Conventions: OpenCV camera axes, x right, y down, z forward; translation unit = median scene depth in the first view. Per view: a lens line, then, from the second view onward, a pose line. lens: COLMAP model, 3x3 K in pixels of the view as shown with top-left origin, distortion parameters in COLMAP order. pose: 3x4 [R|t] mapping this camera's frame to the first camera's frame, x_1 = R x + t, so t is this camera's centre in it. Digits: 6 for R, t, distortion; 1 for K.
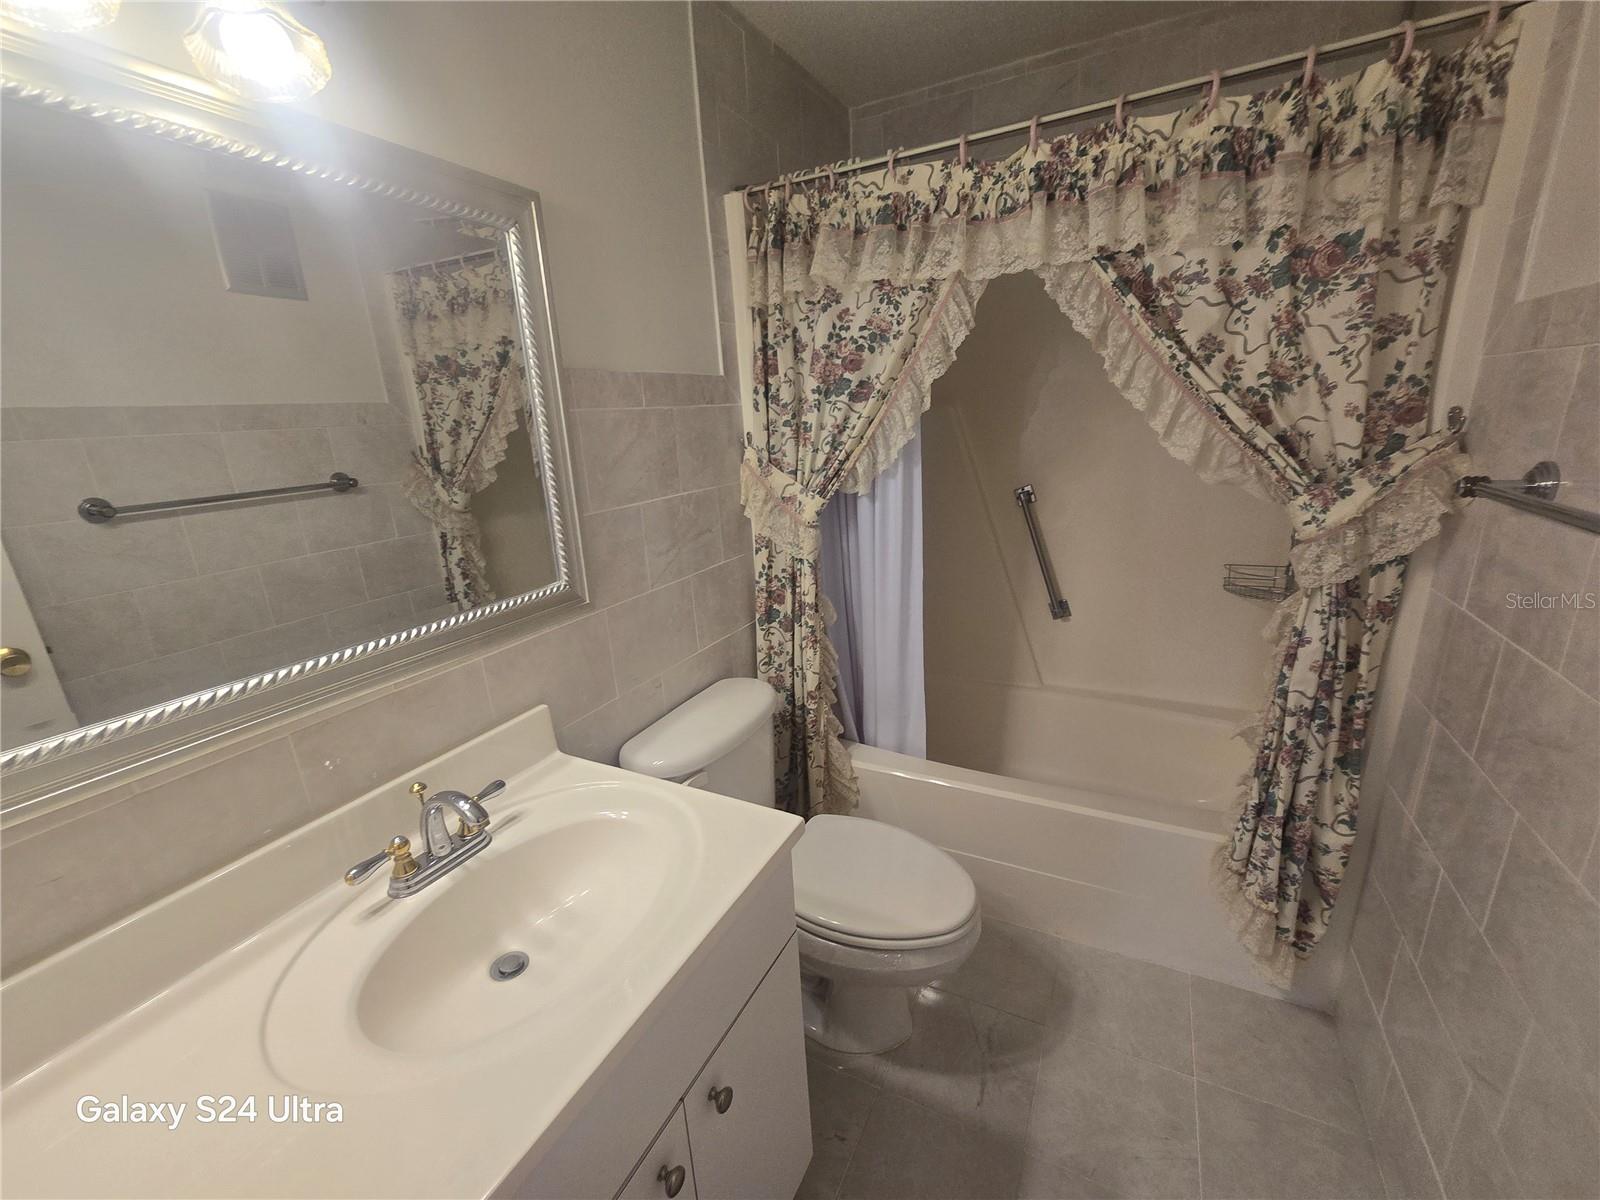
lens RADIAL K [[655.2, 0, 798.2], [0, 655.2, 601.9], [0, 0, 1]] dist [-0.003196, 0.001347]
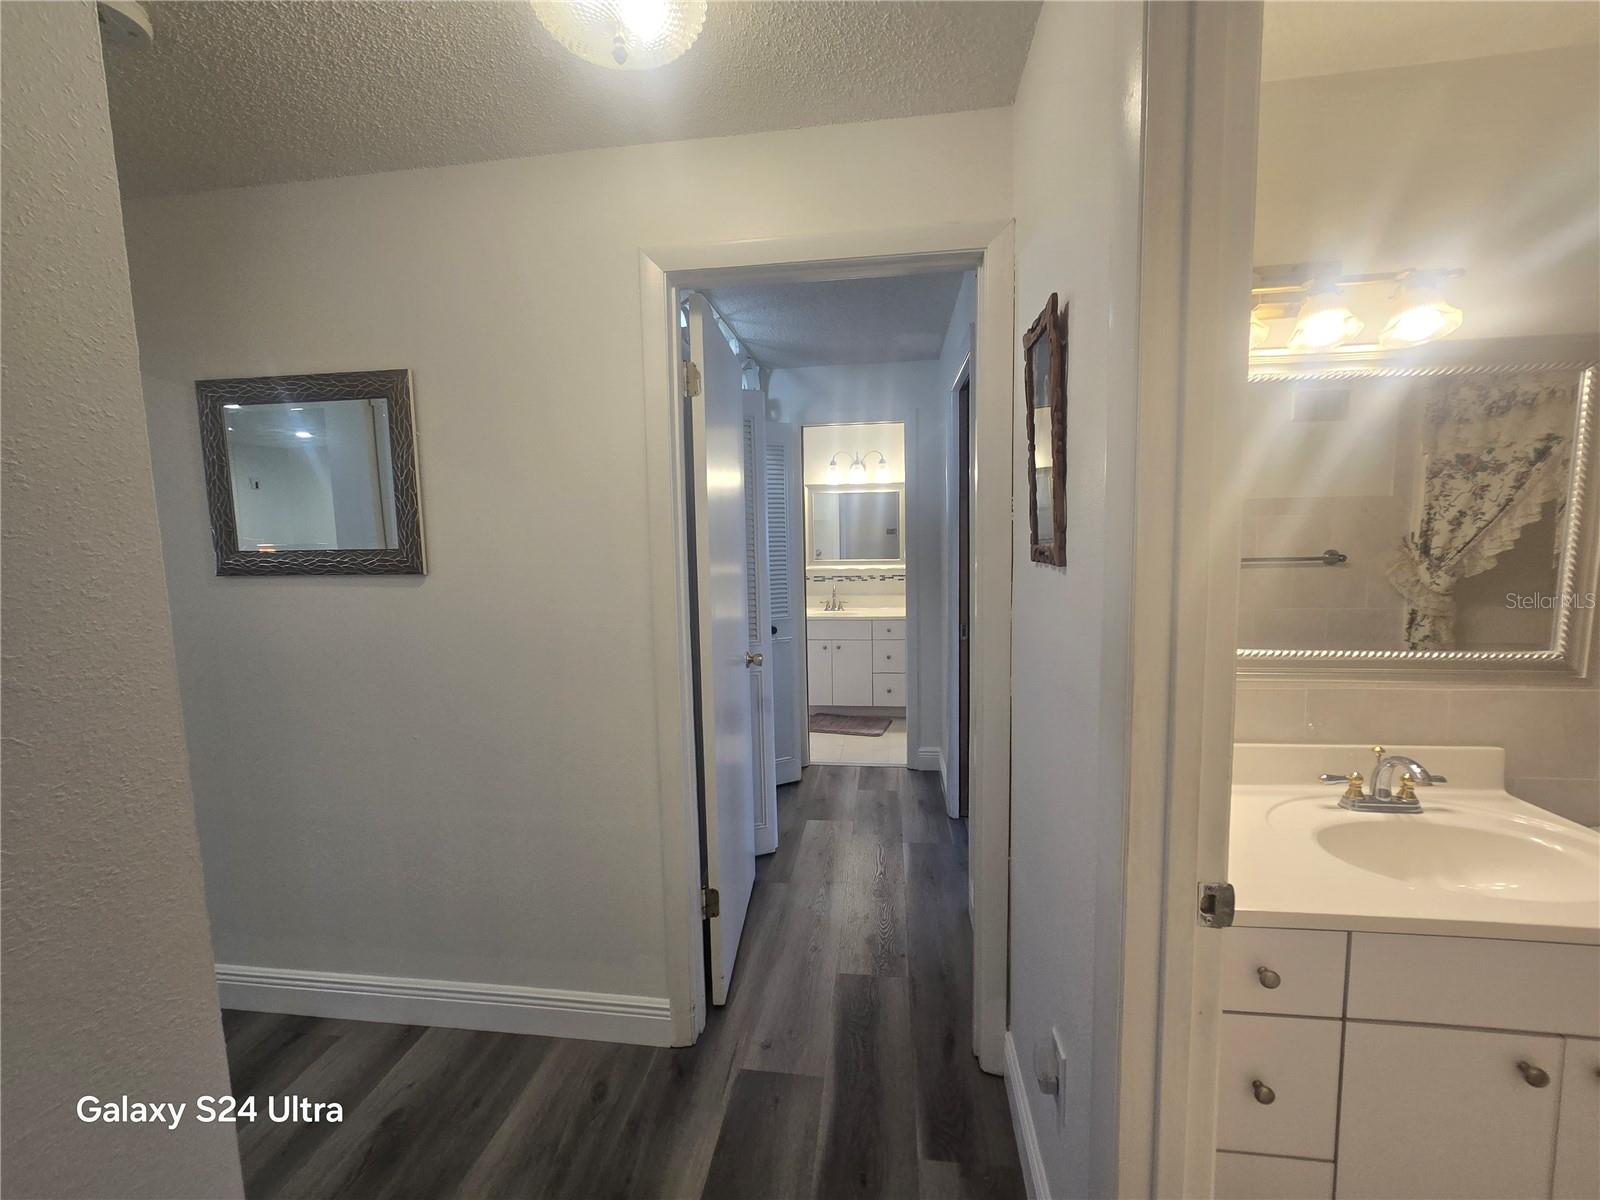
lens RADIAL K [[642.6, 0, 800.0], [0, 642.6, 596.7], [0, 0, 1]] dist [-0.041806, 0.012952]
pose [[0.310700, 0.140229, -0.940107, 0.128719], [-0.256481, 0.964738, 0.059137, 0.081506], [0.915250, 0.222745, 0.335710, -0.324030]]
